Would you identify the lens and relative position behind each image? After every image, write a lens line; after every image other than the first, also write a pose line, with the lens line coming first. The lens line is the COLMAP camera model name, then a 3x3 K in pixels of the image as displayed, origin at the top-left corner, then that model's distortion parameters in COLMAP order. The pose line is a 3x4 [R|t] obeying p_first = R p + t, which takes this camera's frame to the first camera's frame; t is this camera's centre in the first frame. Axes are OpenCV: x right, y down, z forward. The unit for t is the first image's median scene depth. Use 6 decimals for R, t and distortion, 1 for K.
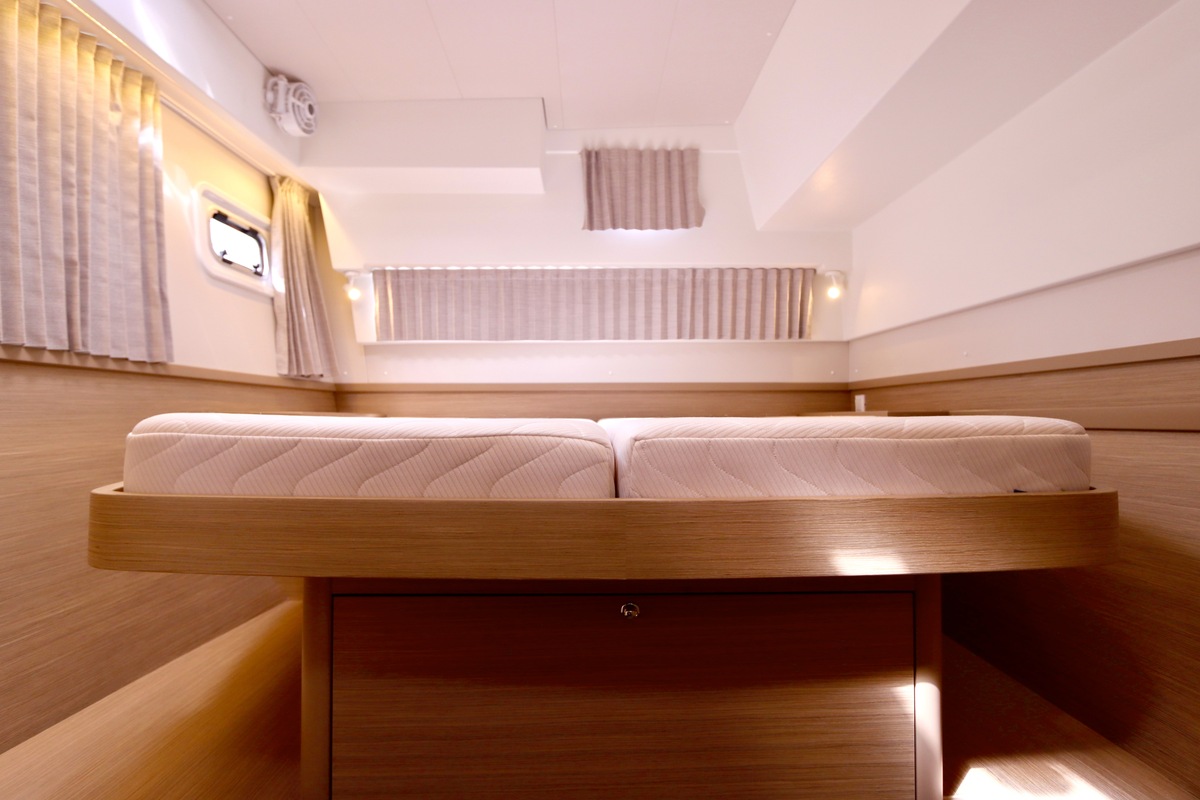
lens RADIAL K [[657.4, 0, 598.6], [0, 657.4, 389.2], [0, 0, 1]] dist [-0.010071, 0.002171]
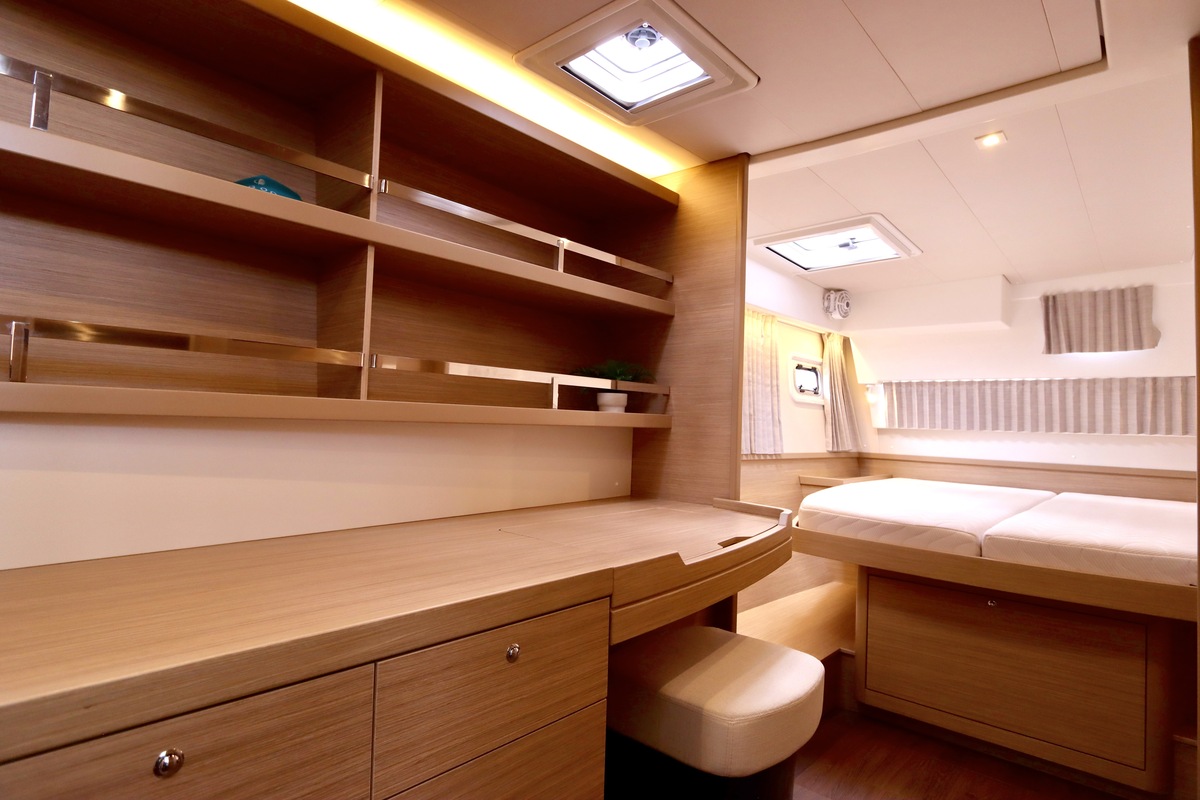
lens RADIAL K [[641.1, 0, 605.6], [0, 641.1, 392.5], [0, 0, 1]] dist [-0.009887, 0.001984]
pose [[0.740041, 0.002355, -0.672557, 0.200317], [-0.012669, 0.999865, -0.010439, -0.139783], [0.672442, 0.016246, 0.739971, -0.597999]]
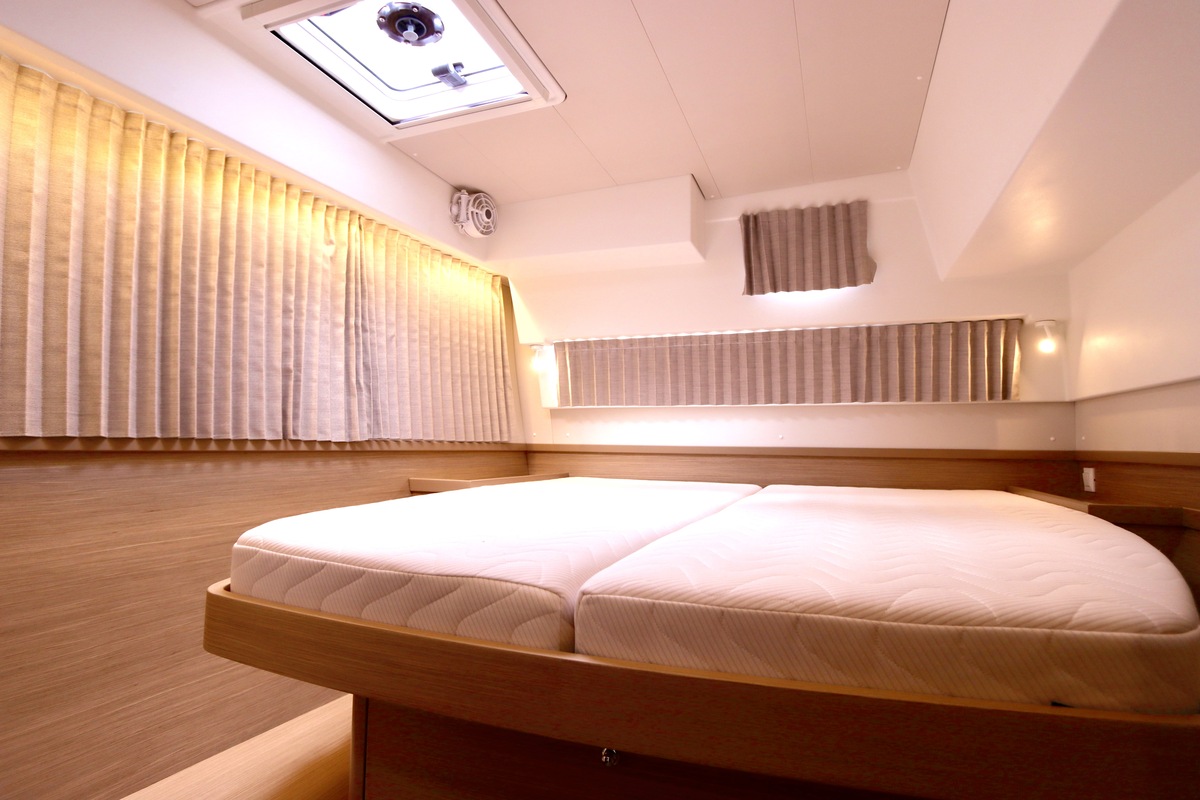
lens RADIAL K [[641.1, 0, 605.6], [0, 641.1, 392.5], [0, 0, 1]] dist [-0.009887, 0.001984]
pose [[0.930816, -0.012324, -0.365281, 0.137751], [-0.001988, 0.999246, -0.038778, -0.058735], [0.365483, 0.036821, 0.930089, 0.030766]]
